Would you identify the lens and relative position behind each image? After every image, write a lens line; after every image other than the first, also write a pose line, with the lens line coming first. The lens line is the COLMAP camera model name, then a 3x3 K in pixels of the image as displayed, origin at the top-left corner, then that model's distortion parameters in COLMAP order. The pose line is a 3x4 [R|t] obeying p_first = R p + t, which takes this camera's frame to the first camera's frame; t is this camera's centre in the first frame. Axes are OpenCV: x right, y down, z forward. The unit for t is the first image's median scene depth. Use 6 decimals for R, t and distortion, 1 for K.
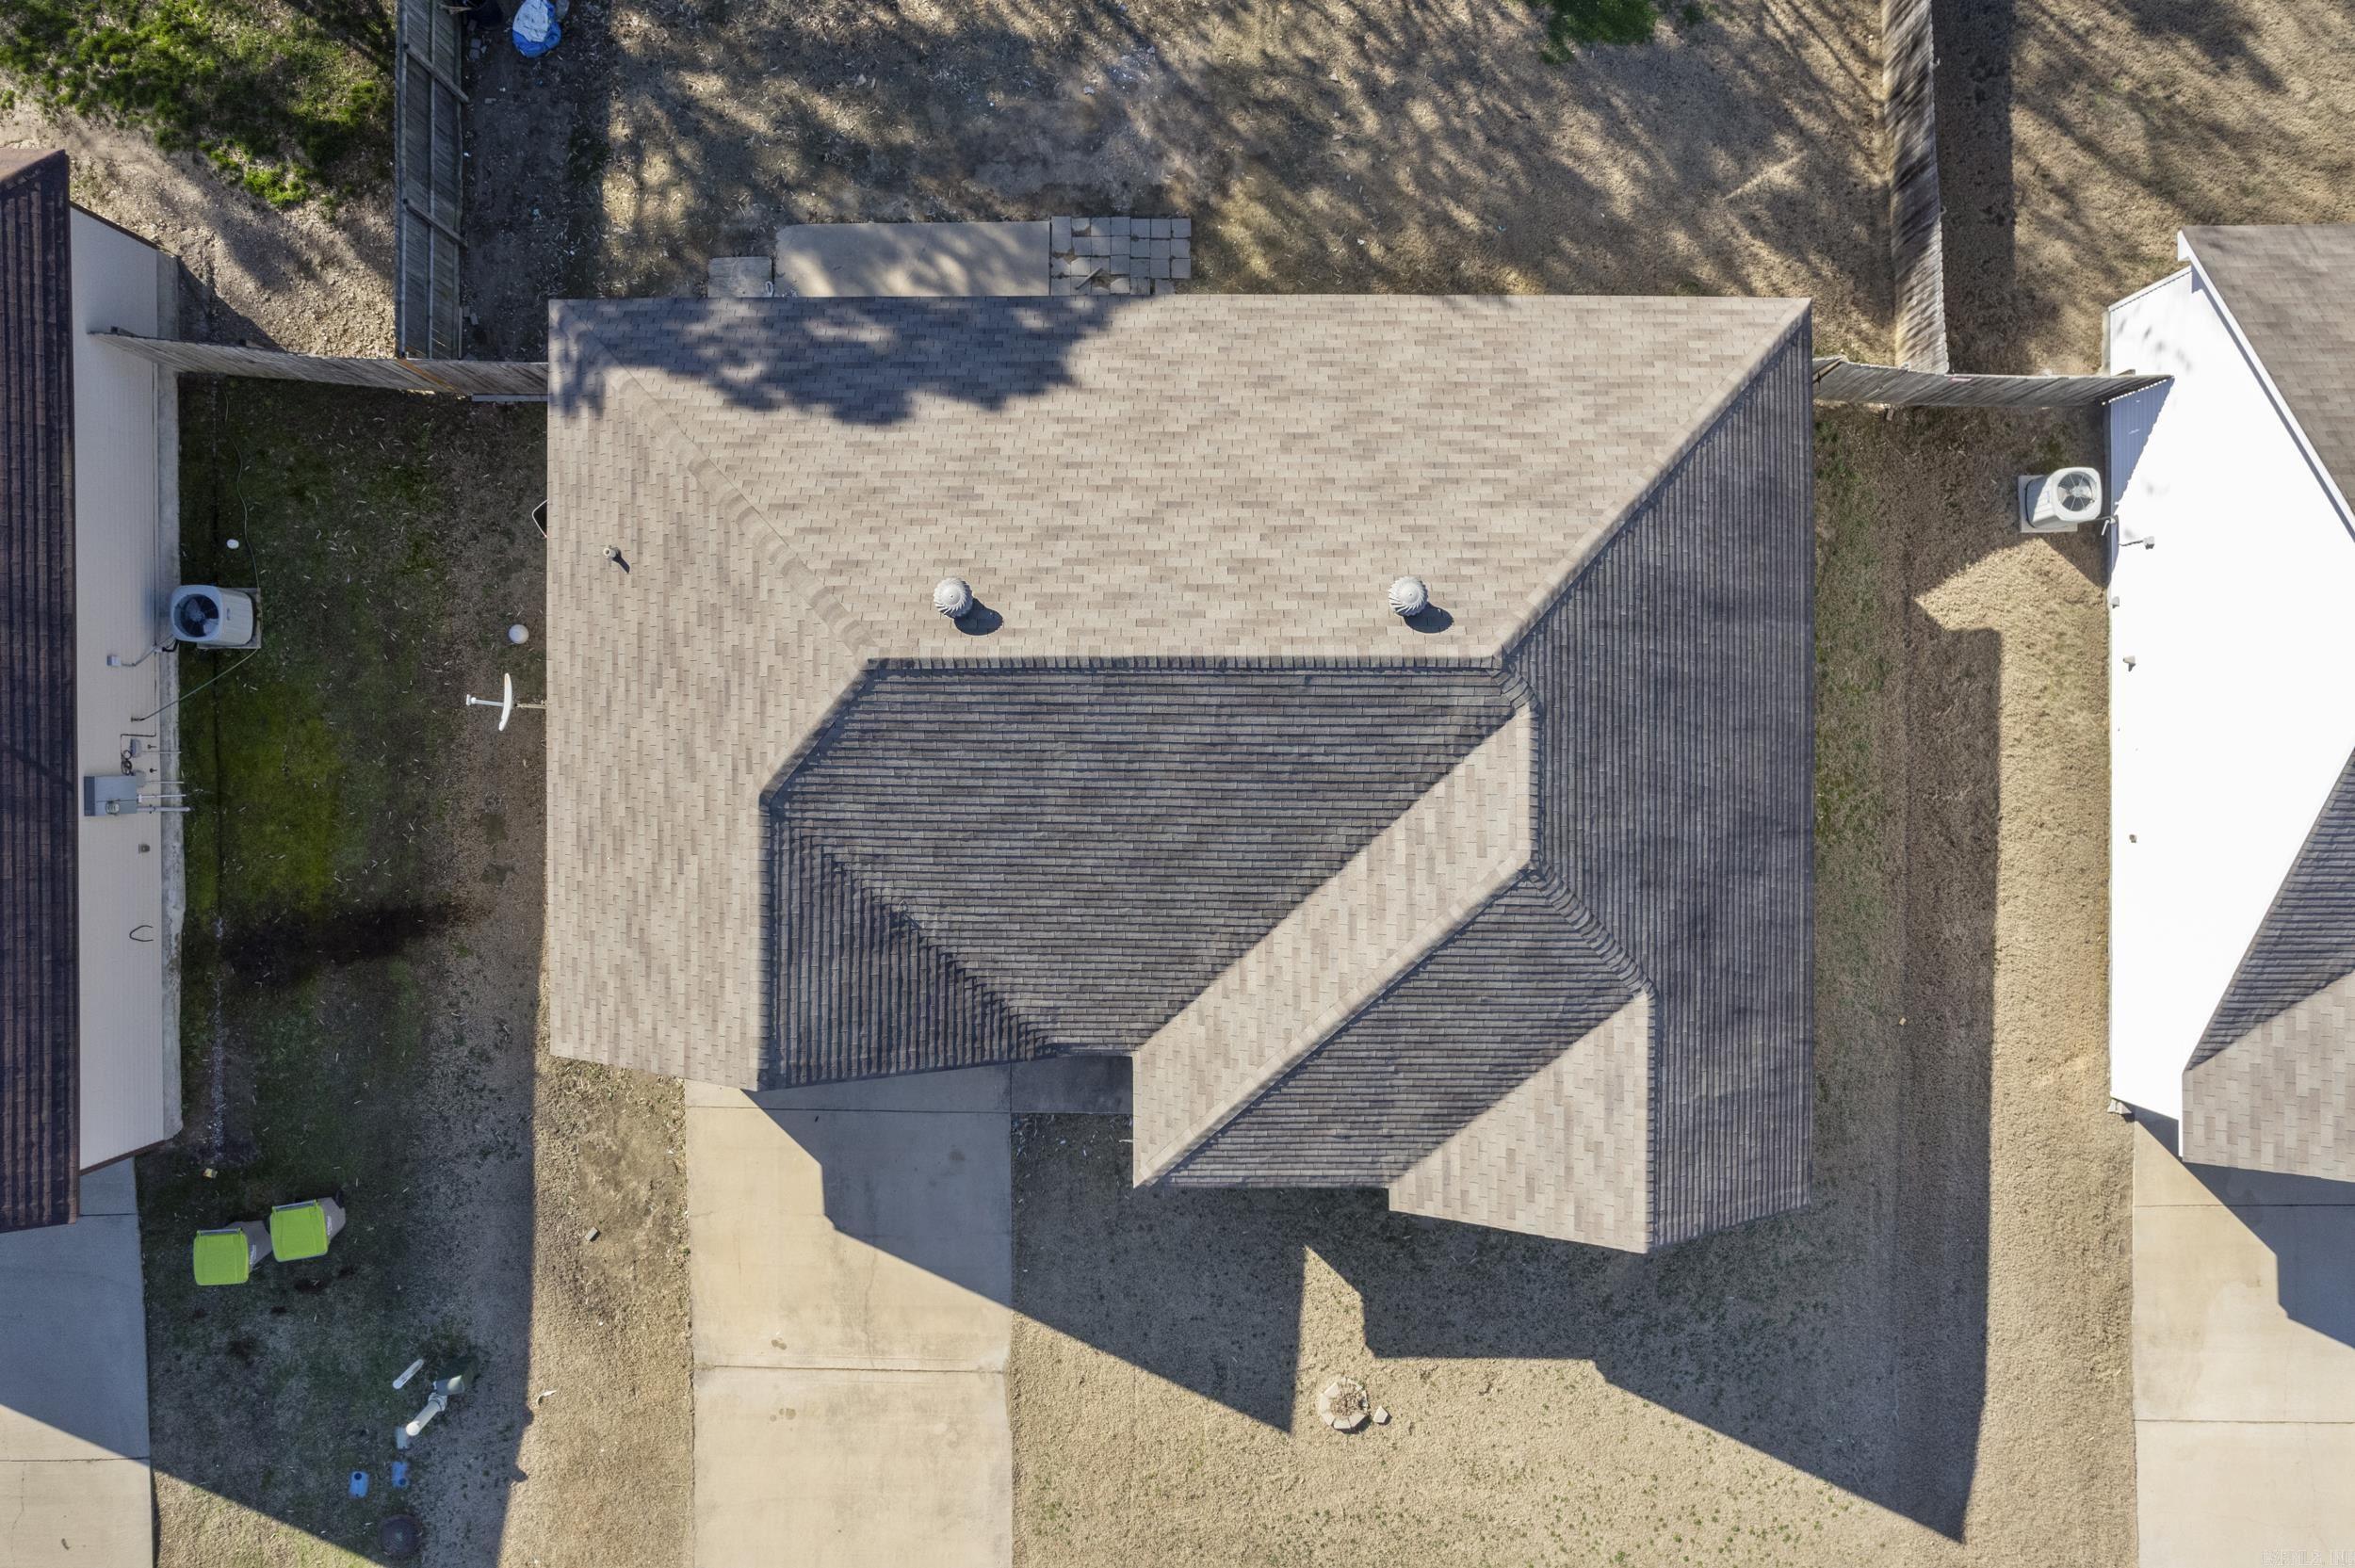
lens RADIAL K [[1501.0, 0, 1187.6], [0, 1501.0, 783.7], [0, 0, 1]] dist [-0.076238, 0.067491]
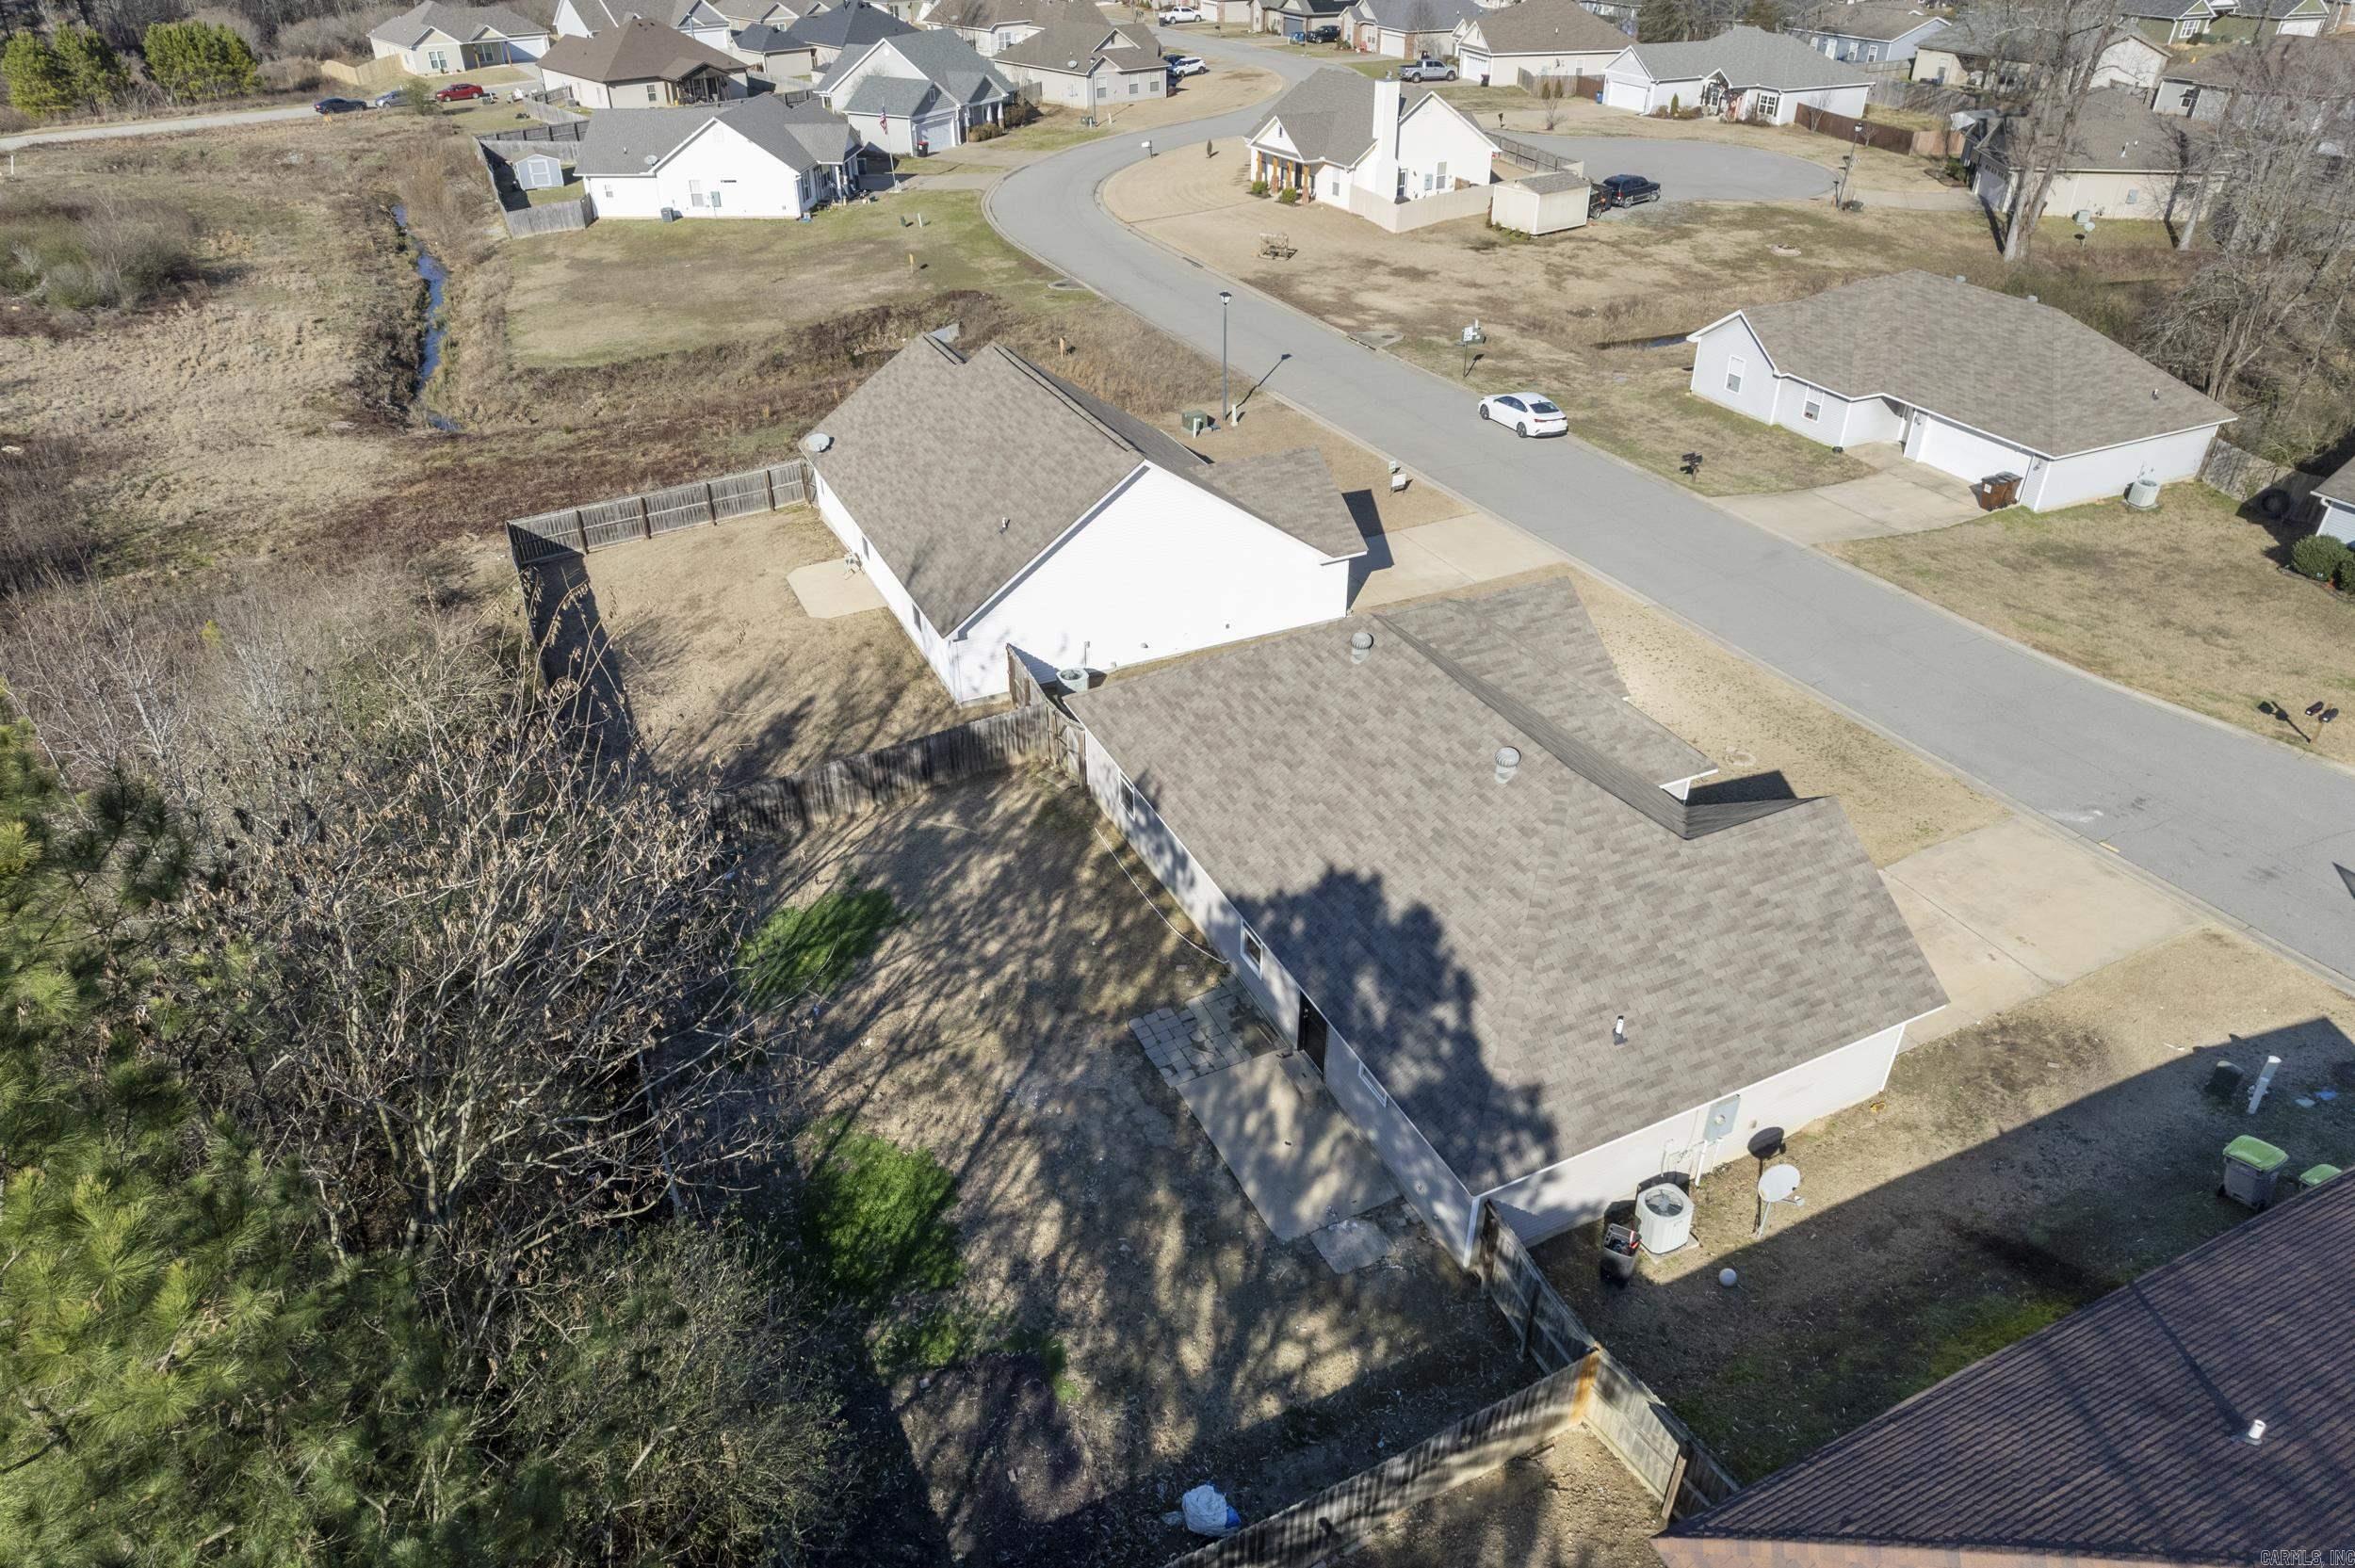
lens RADIAL K [[1501.0, 0, 1187.6], [0, 1501.0, 783.7], [0, 0, 1]] dist [-0.076238, 0.067491]
pose [[-0.425611, -0.492285, 0.759283, -0.919136], [0.904845, -0.241307, 0.350753, -0.748040], [0.010550, 0.836317, 0.548145, 0.099911]]
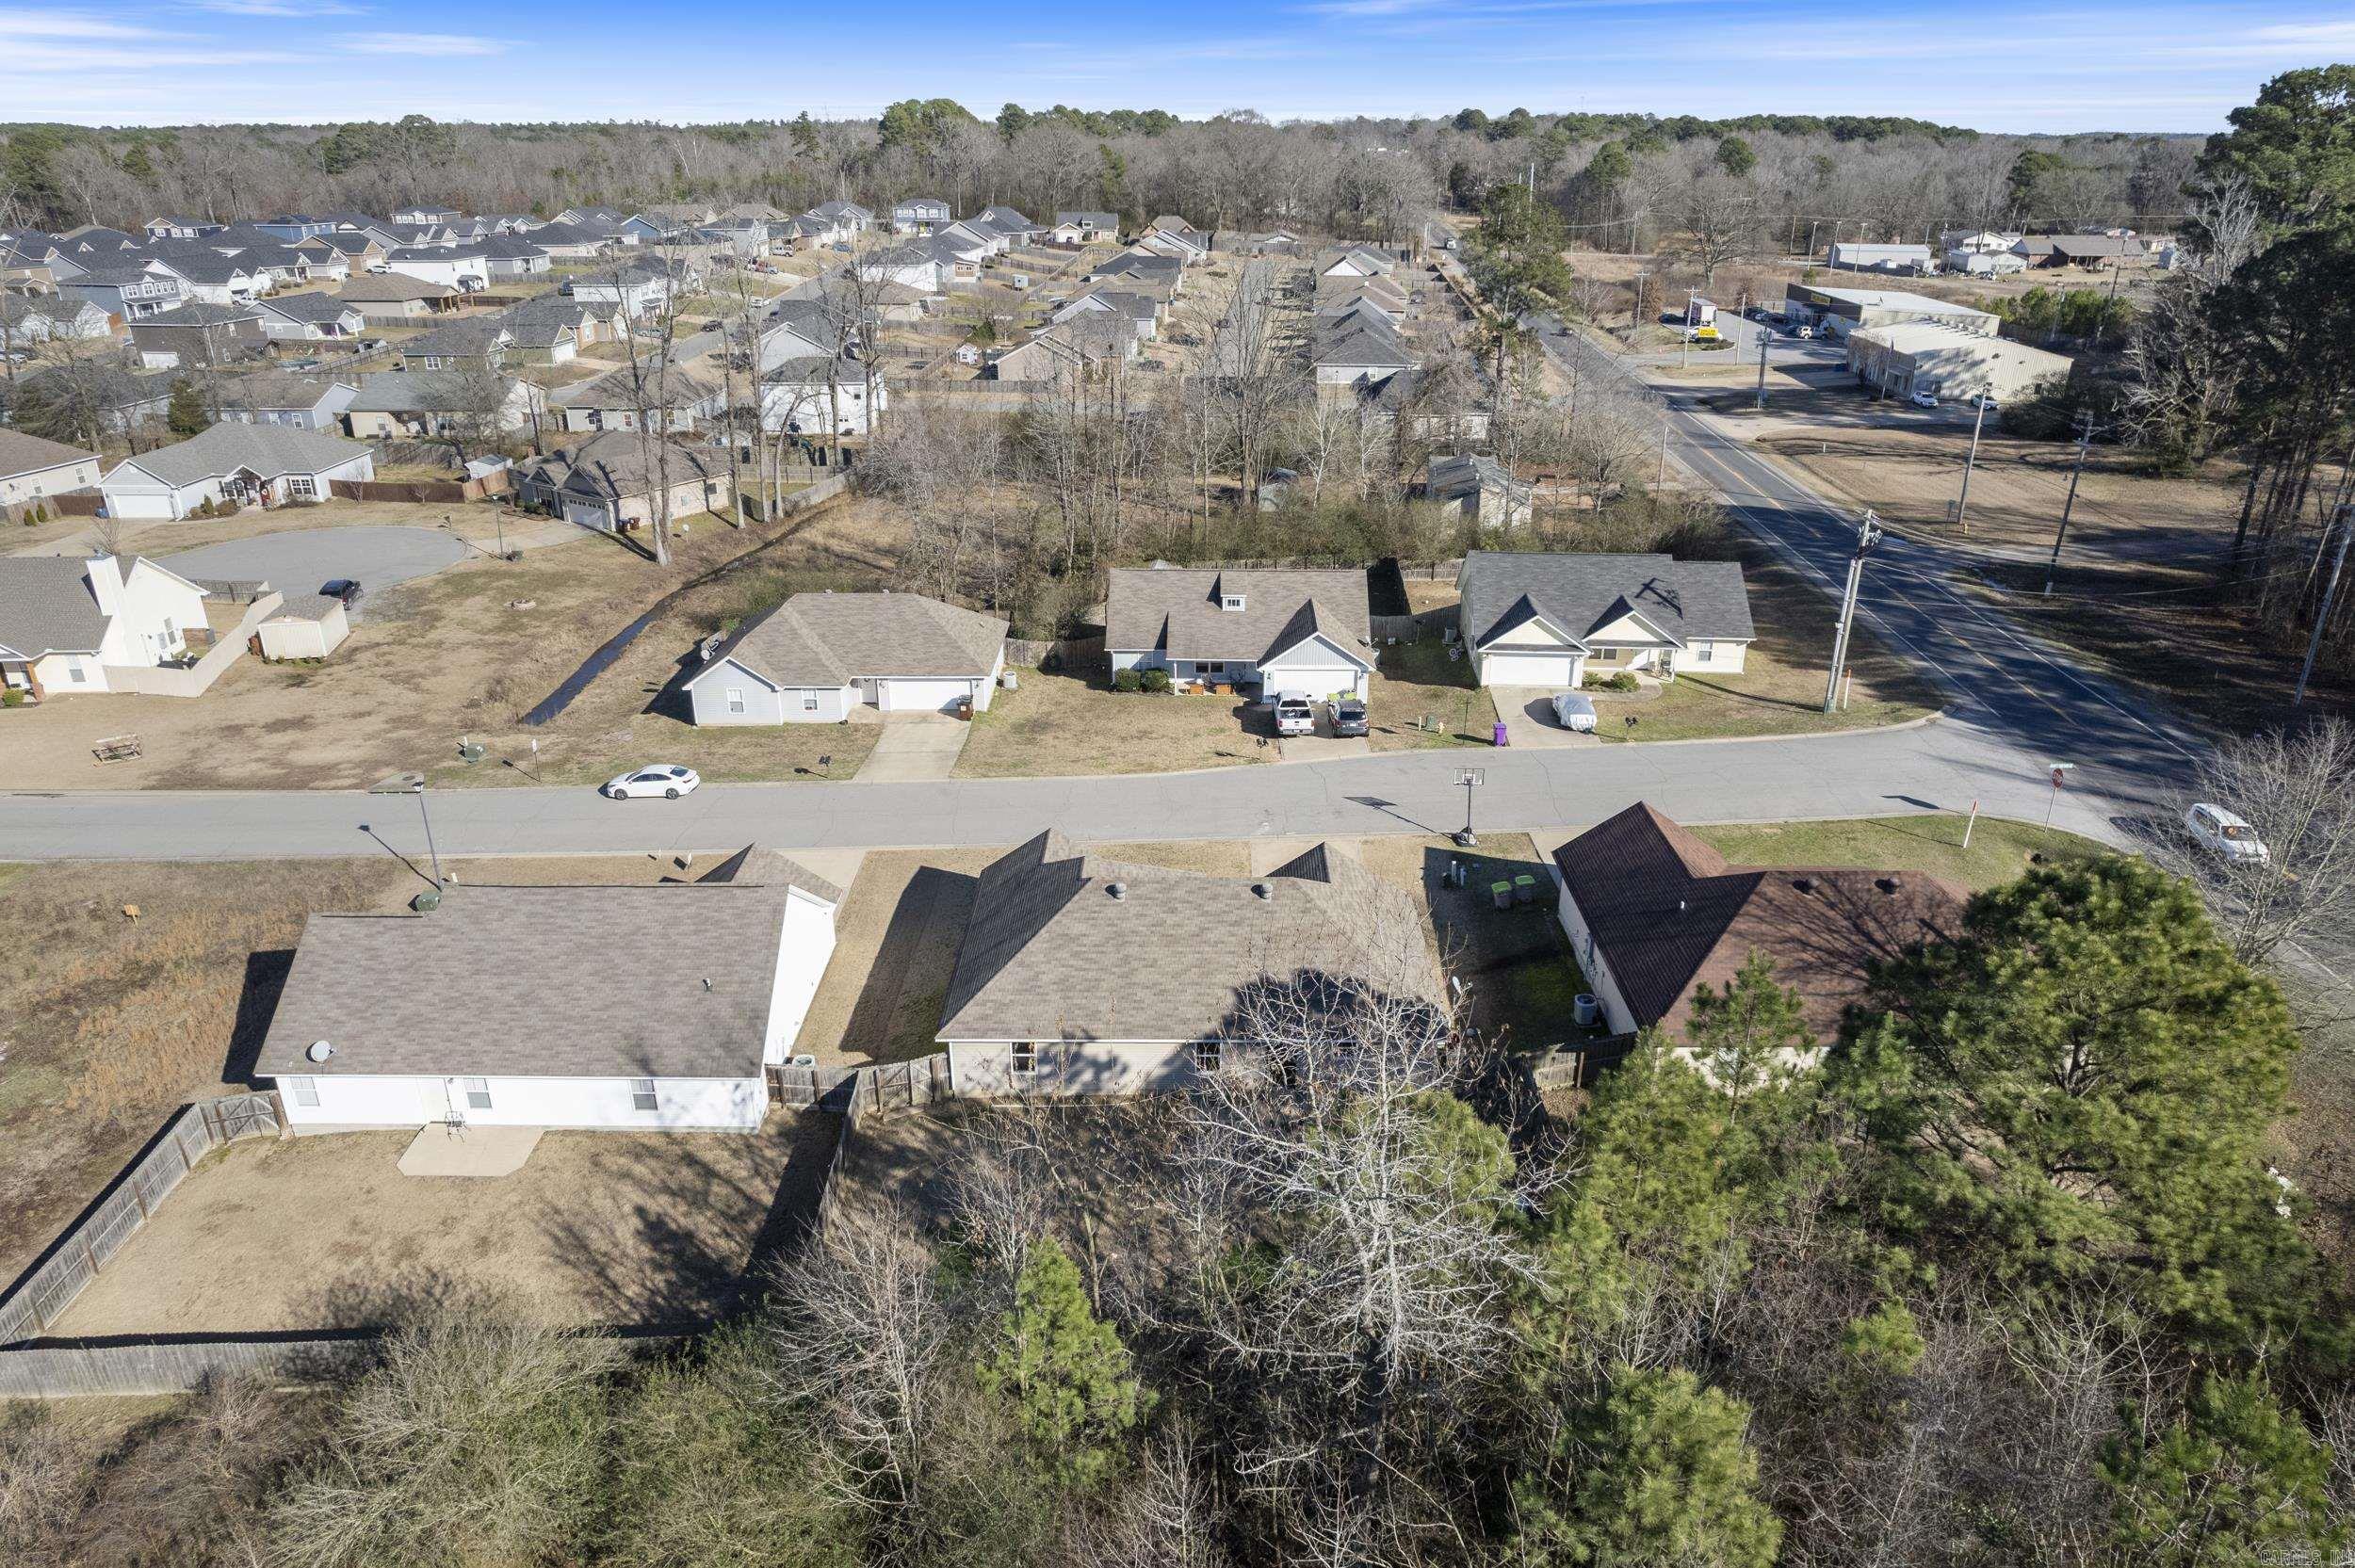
lens RADIAL K [[1501.0, 0, 1187.6], [0, 1501.0, 783.7], [0, 0, 1]] dist [-0.076238, 0.067491]
pose [[-0.999956, -0.009355, -0.000099, 0.009777], [0.003740, -0.409343, 0.912373, -2.120623], [-0.008576, 0.912333, 0.409360, -0.347151]]
